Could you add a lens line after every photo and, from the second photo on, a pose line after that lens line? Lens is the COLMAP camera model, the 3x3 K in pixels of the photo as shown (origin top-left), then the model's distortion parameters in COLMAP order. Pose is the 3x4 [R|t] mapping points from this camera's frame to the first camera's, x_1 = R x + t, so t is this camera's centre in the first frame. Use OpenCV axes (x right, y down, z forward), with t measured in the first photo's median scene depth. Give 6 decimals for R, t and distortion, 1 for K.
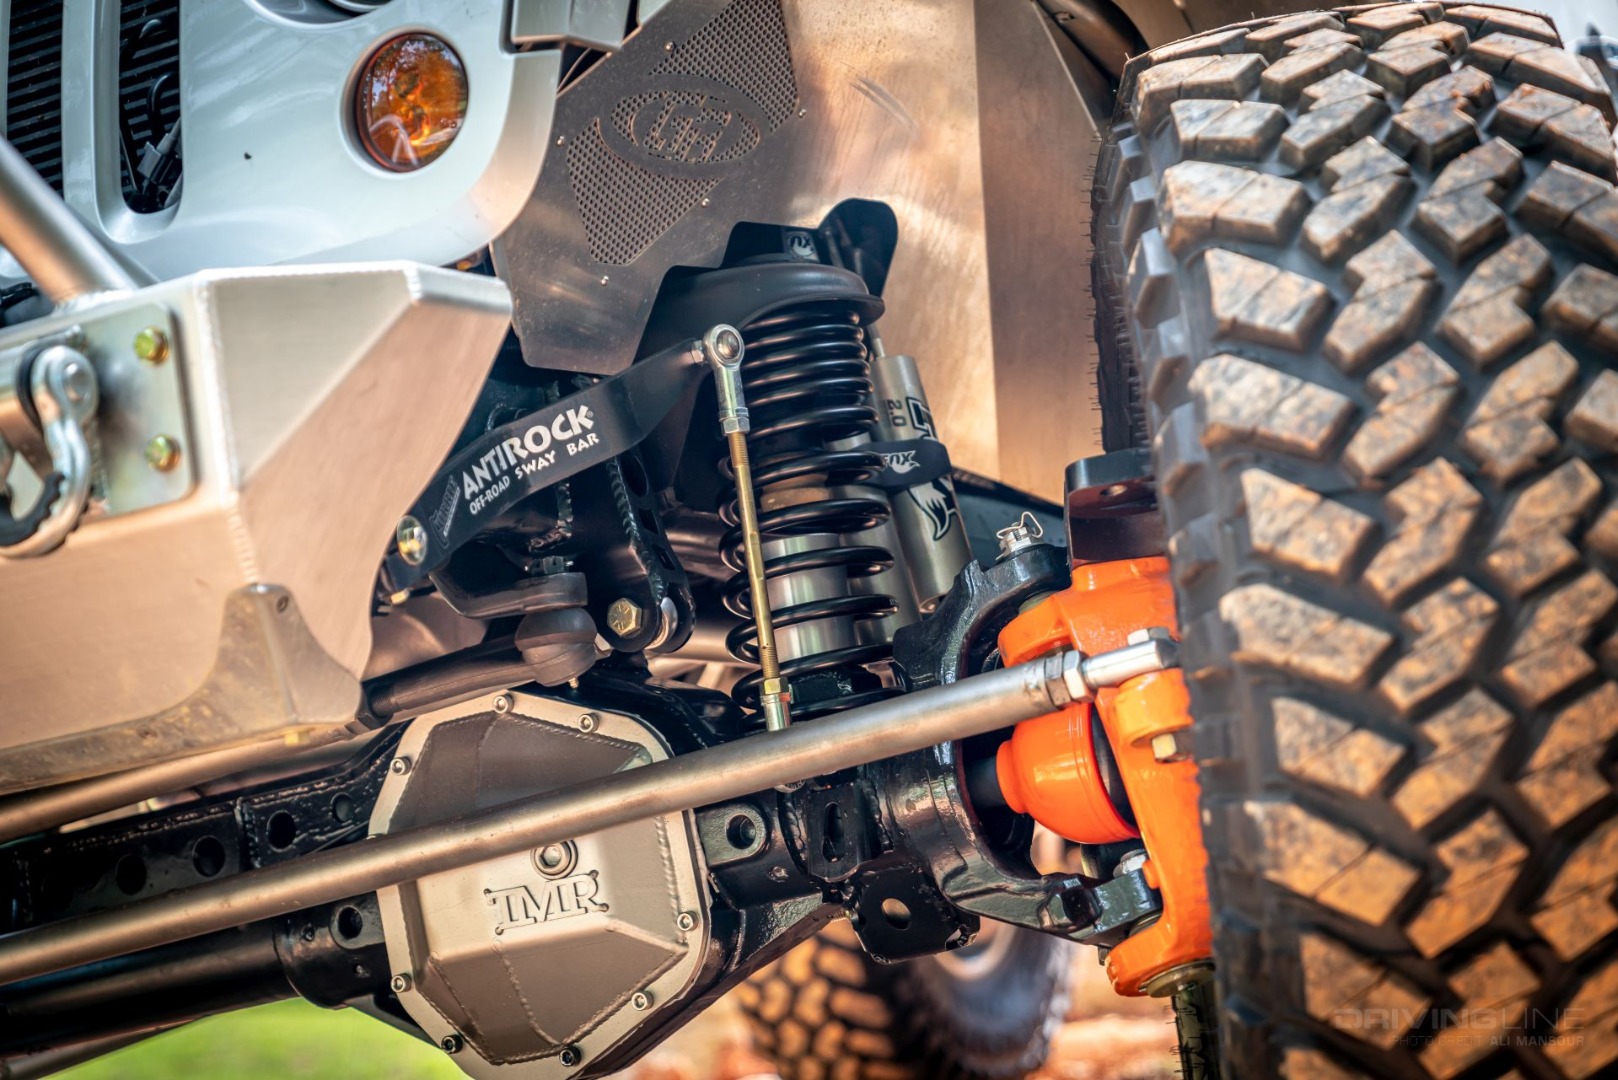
lens RADIAL K [[3204.7, 0, 809.9], [0, 3204.7, 543.2], [0, 0, 1]] dist [0.017313, 0.000000]
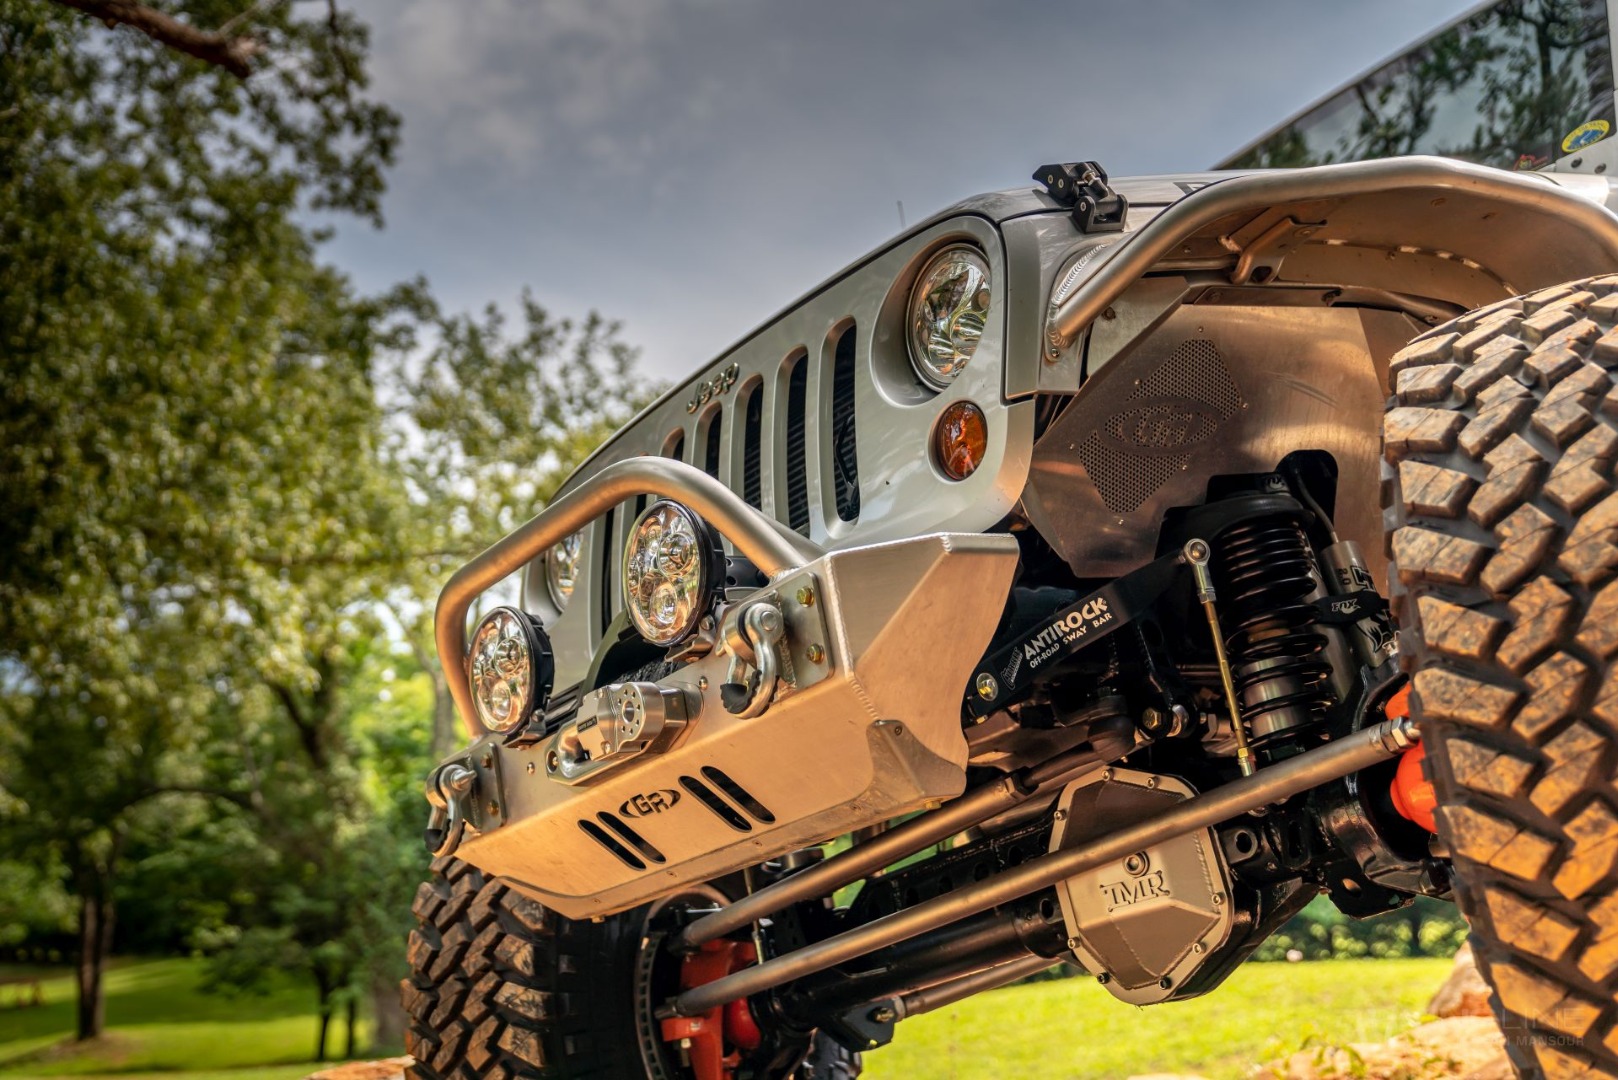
lens RADIAL K [[1915.9, 0, 807.5], [0, 1915.9, 535.2], [0, 0, 1]] dist [0.017420, 0.000000]
pose [[0.900666, -0.126961, -0.415550, 0.238261], [0.094088, 0.990655, -0.098742, 0.011402], [0.424203, 0.049835, 0.904195, 0.006100]]
